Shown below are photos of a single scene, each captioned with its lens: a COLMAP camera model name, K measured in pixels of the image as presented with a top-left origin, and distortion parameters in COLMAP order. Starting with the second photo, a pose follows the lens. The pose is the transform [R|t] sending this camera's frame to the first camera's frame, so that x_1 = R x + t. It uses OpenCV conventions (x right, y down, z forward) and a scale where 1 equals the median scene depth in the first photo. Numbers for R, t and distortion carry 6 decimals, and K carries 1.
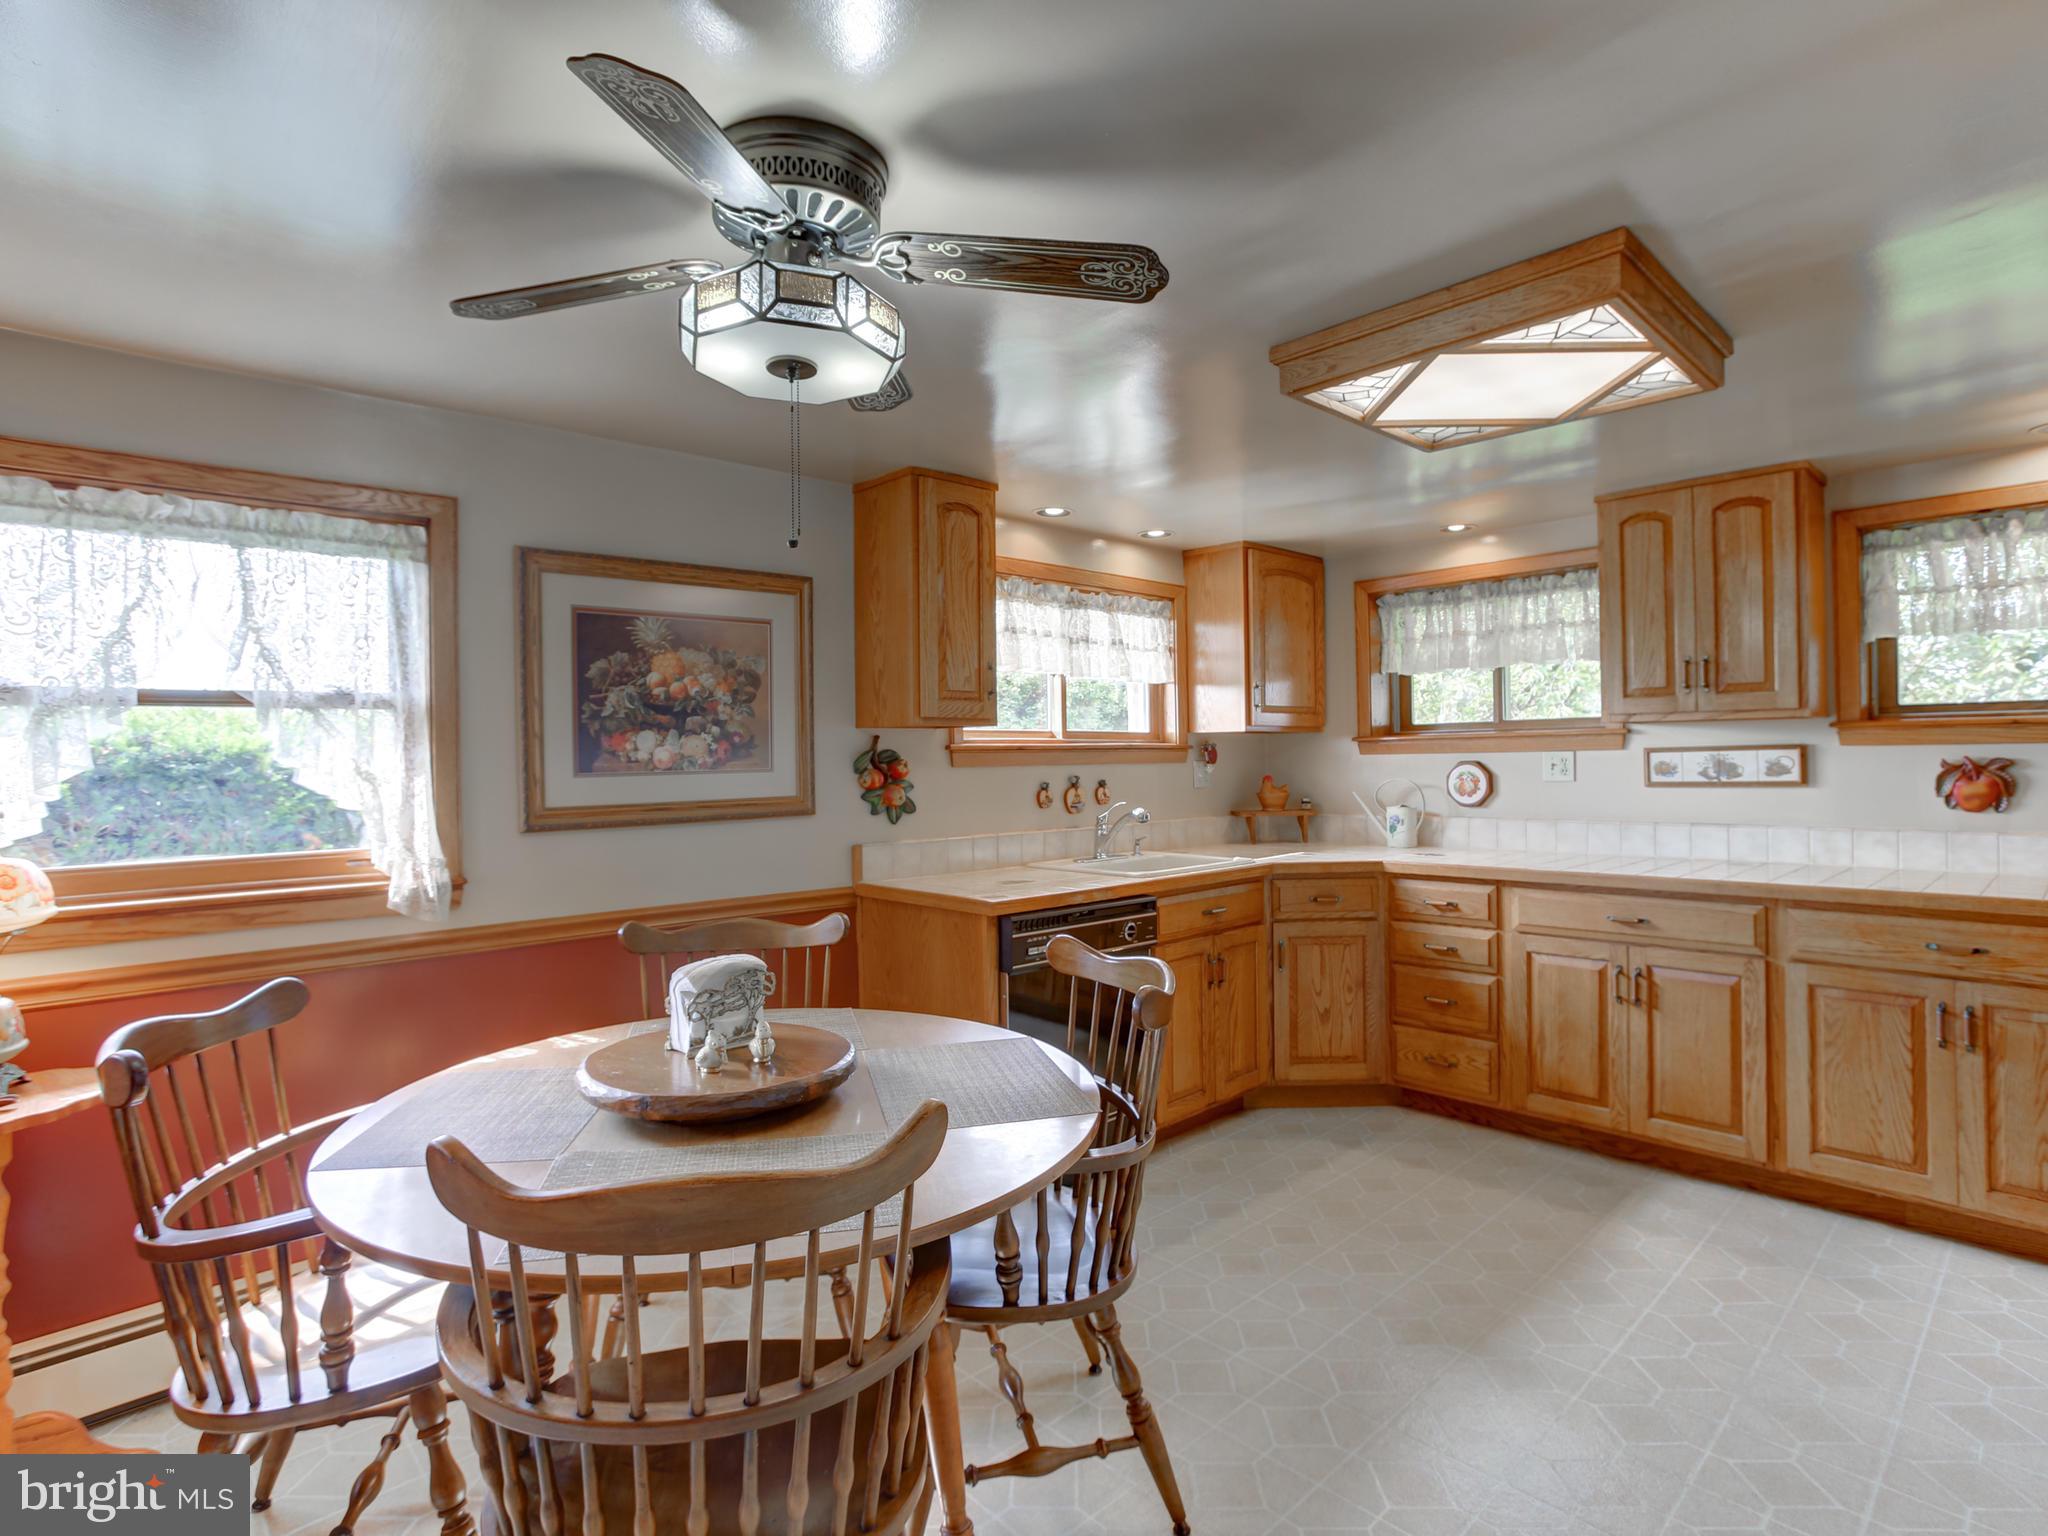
lens RADIAL K [[1040.1, 0, 1046.0], [0, 1040.1, 754.8], [0, 0, 1]] dist [-0.080504, 0.041343]
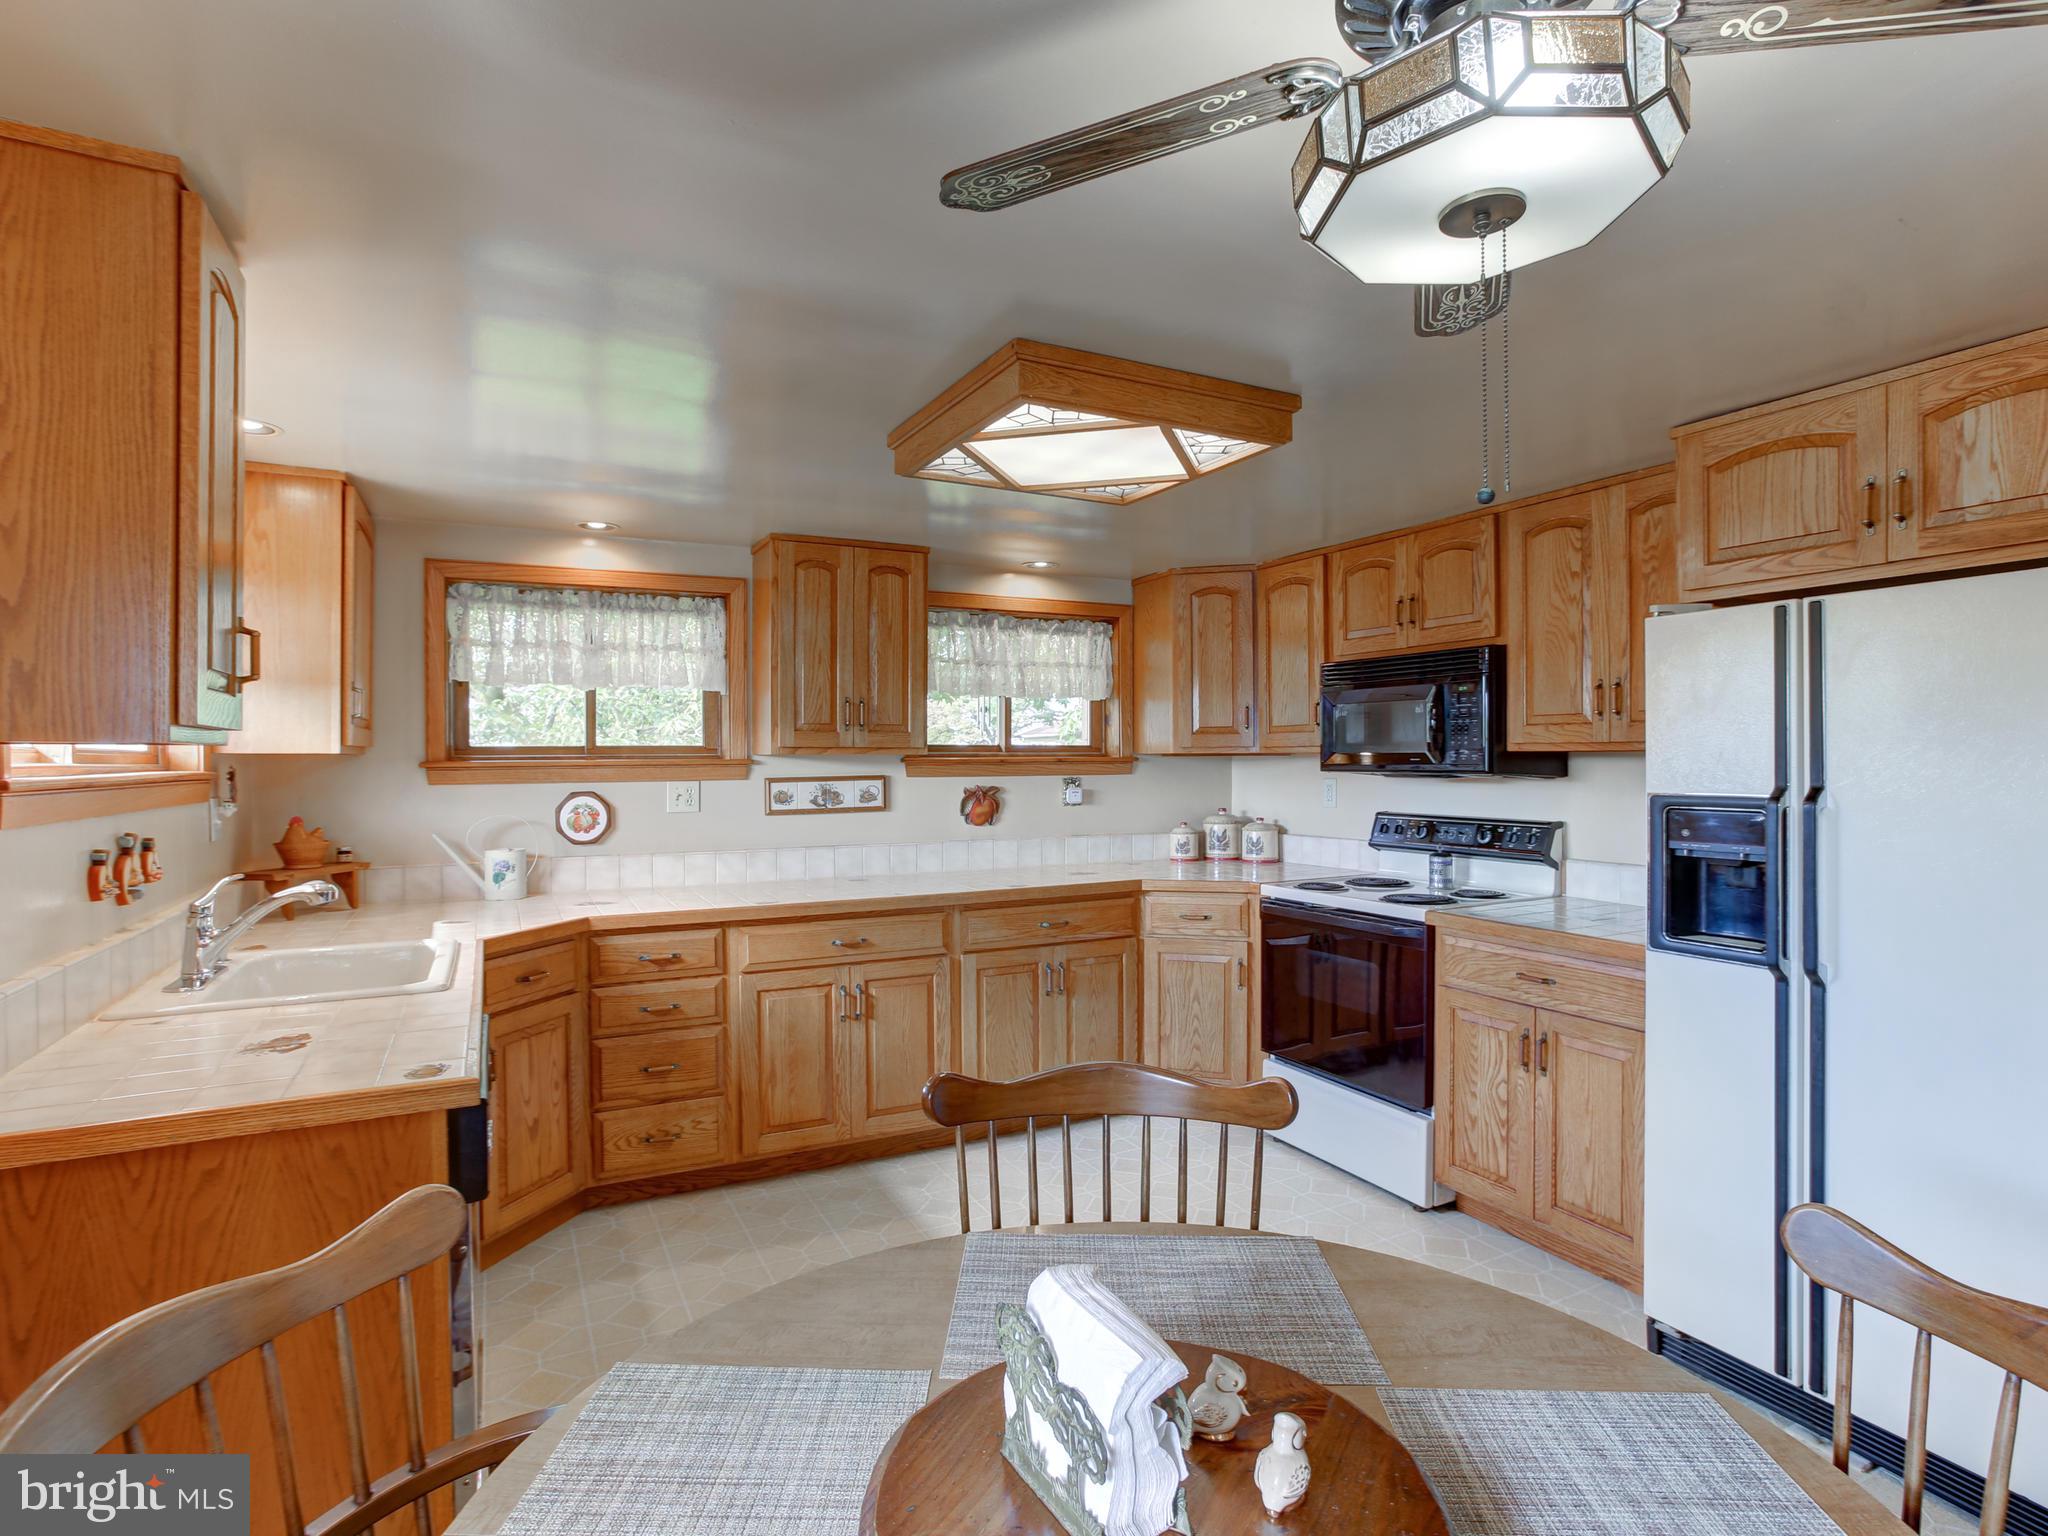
lens RADIAL K [[1040.1, 0, 1046.0], [0, 1040.1, 754.8], [0, 0, 1]] dist [-0.080504, 0.041343]
pose [[0.278352, 0.015637, 0.960352, -0.423647], [-0.004674, 0.999878, -0.014926, -0.019248], [-0.960468, -0.000334, 0.278391, 0.504303]]
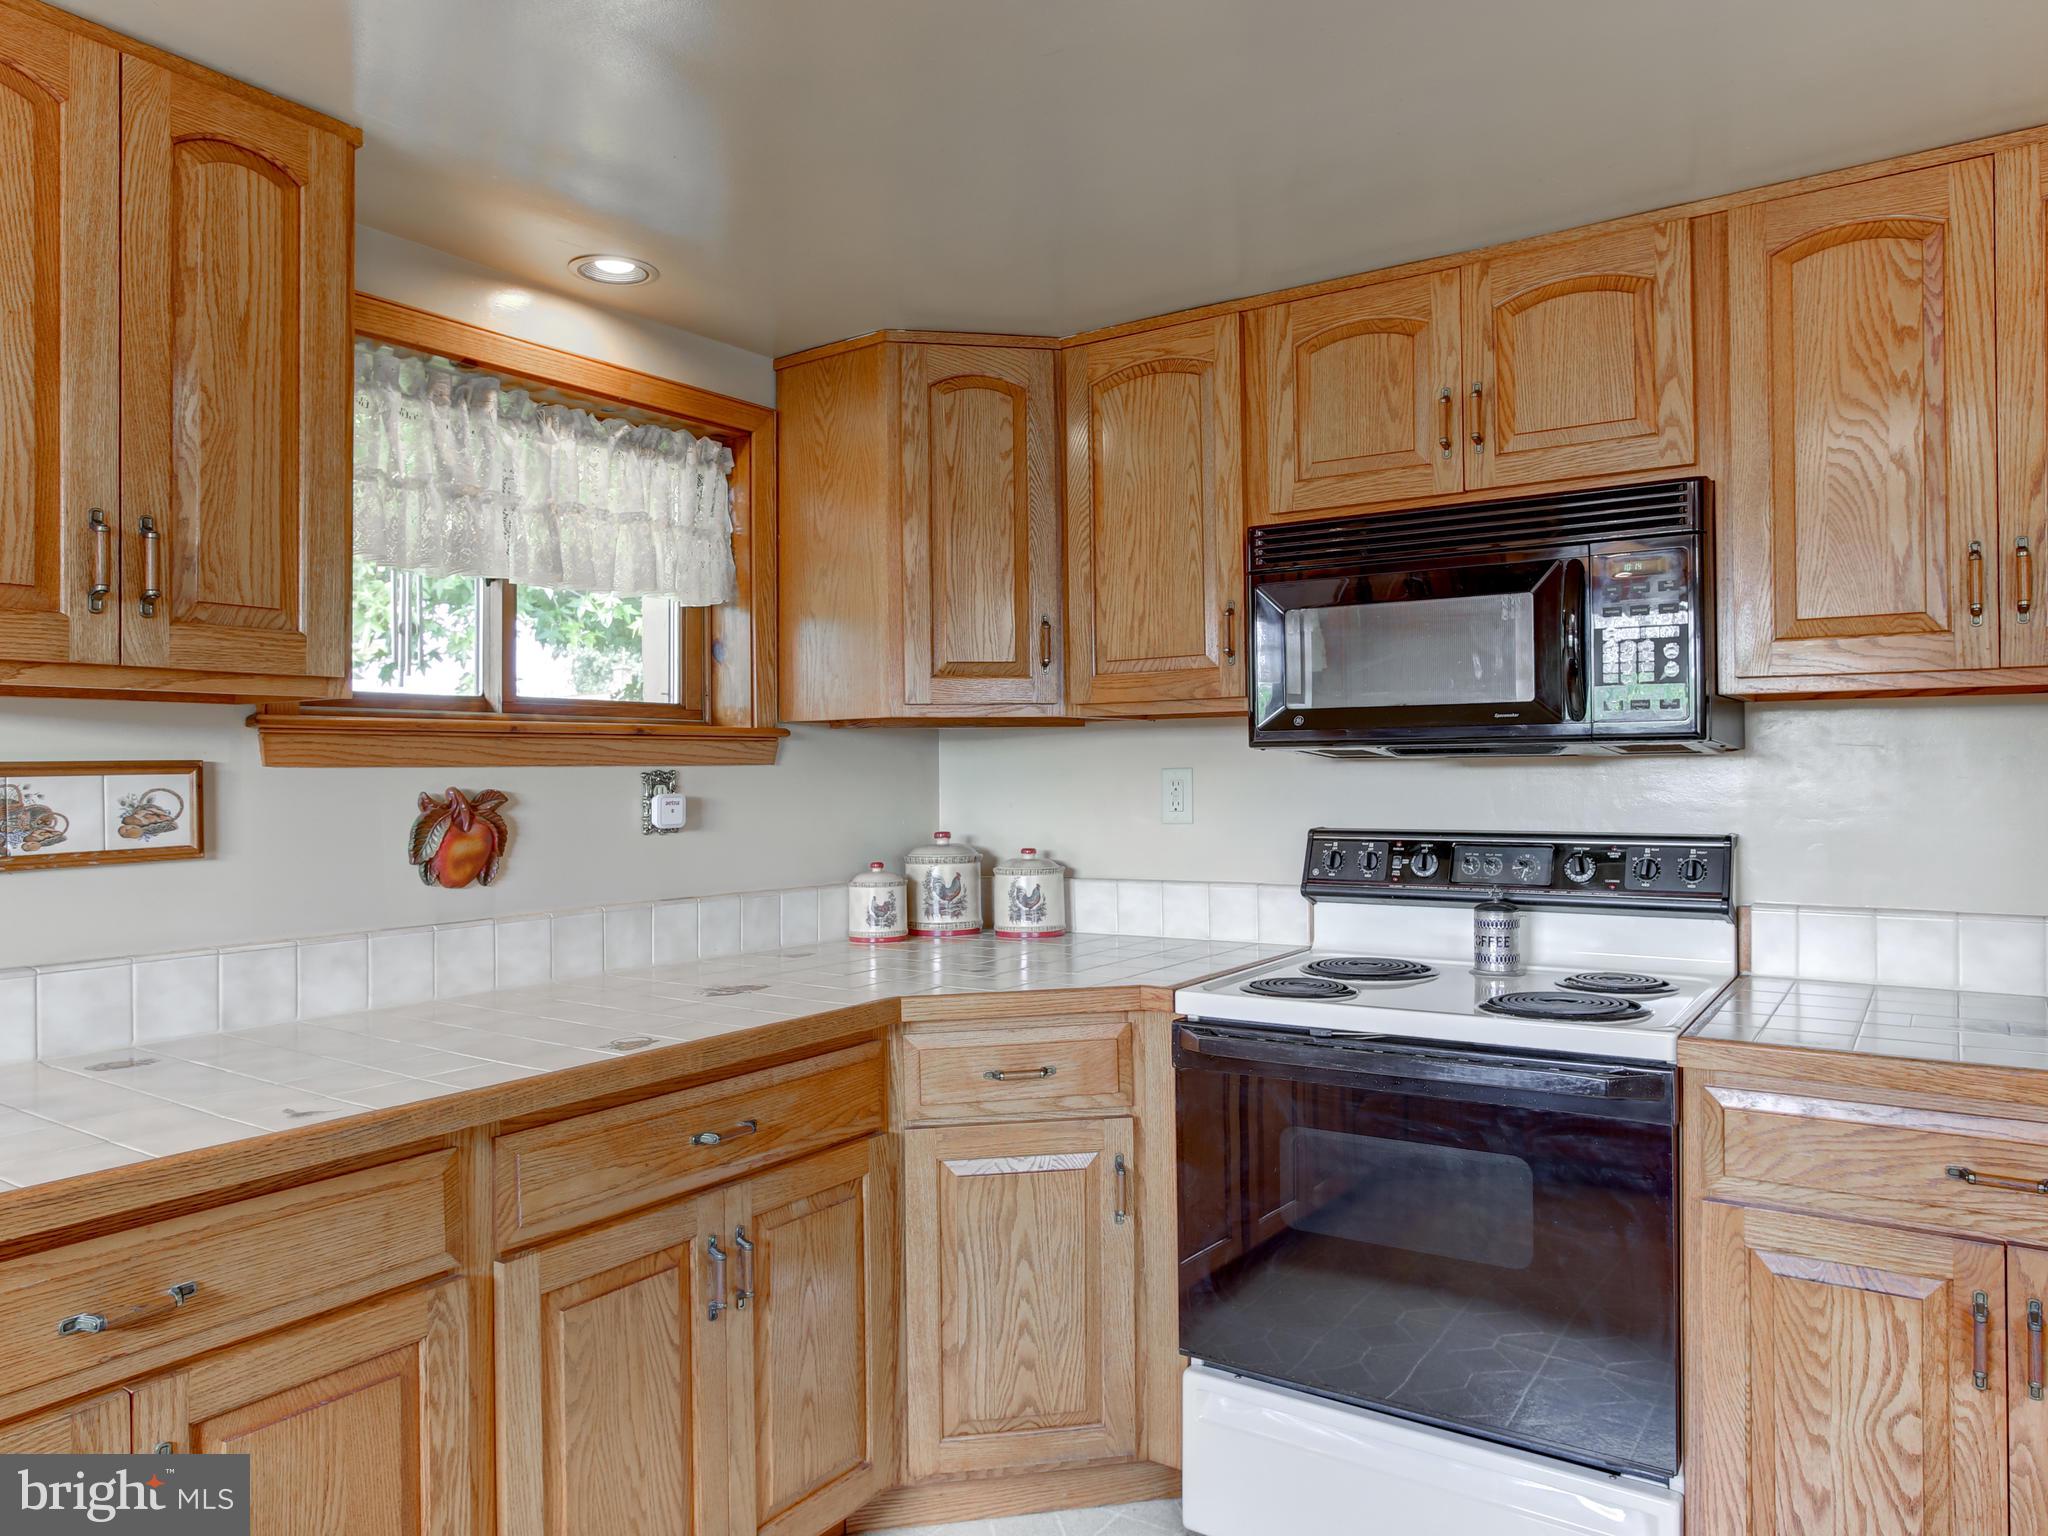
lens RADIAL K [[1377.8, 0, 1052.4], [0, 1377.8, 758.1], [0, 0, 1]] dist [-0.059109, 0.046938]
pose [[-0.199778, 0.022808, 0.979576, 0.105672], [0.007478, 0.999735, -0.021752, 0.003844], [-0.979813, 0.002980, -0.199896, 0.814349]]
